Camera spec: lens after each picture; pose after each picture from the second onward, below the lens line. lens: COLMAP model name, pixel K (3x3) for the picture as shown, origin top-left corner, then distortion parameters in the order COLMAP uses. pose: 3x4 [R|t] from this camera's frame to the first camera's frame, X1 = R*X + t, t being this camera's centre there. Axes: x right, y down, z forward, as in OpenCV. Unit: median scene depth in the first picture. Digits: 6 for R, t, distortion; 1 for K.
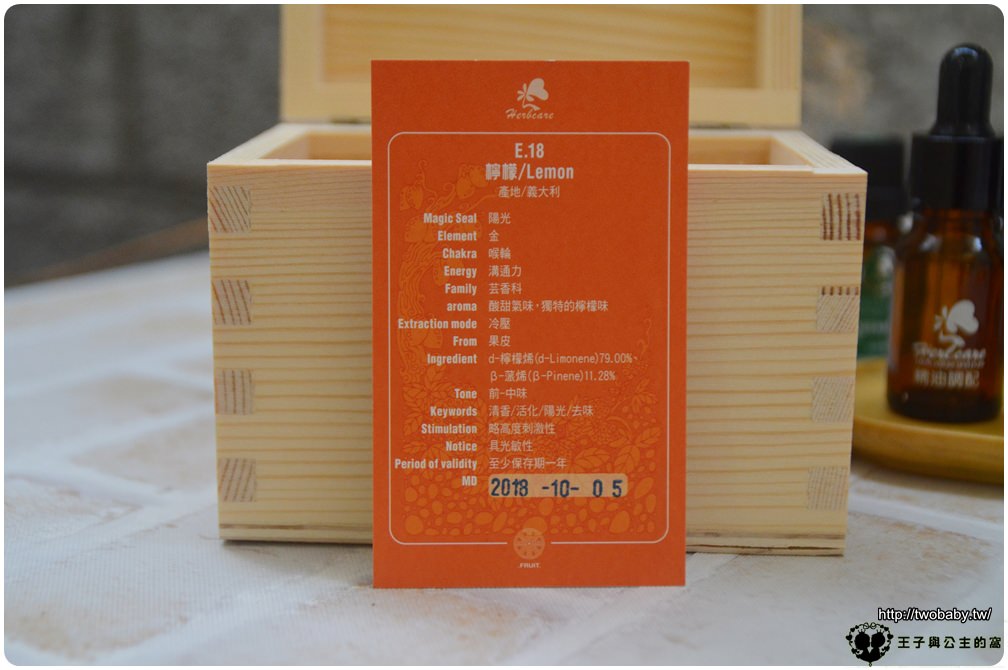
lens RADIAL K [[1807.9, 0, 504.0], [0, 1807.9, 335.0], [0, 0, 1]] dist [0.141510, 0.169545]
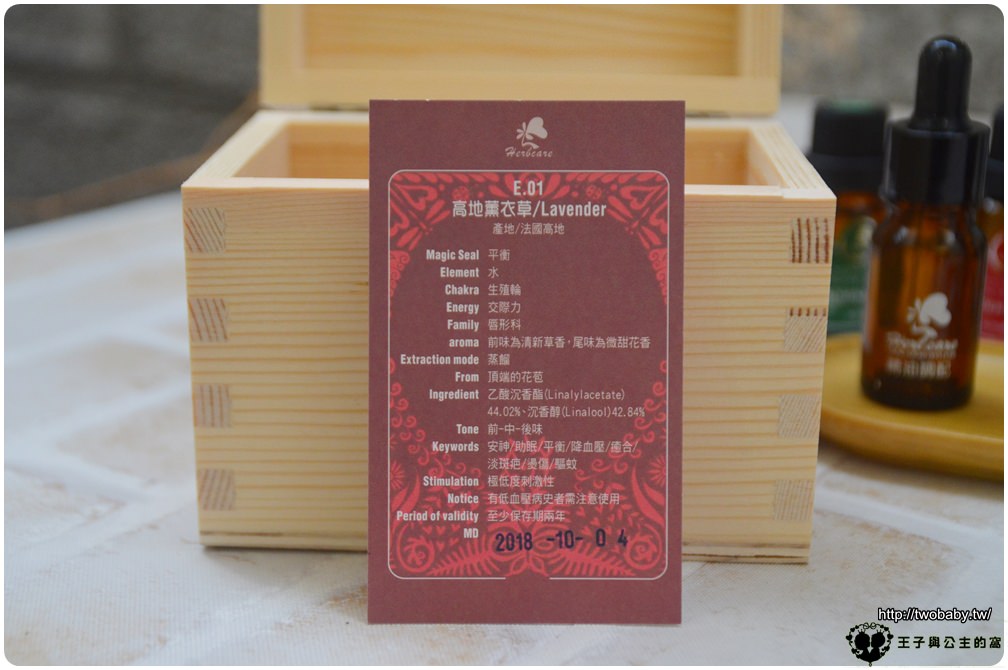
lens RADIAL K [[1807.9, 0, 504.0], [0, 1807.9, 335.0], [0, 0, 1]] dist [0.141510, 0.169545]
pose [[0.999979, 0.002491, -0.006042, 0.021311], [-0.001911, 0.995552, 0.094195, -0.104865], [0.006249, -0.094181, 0.995535, -0.009516]]
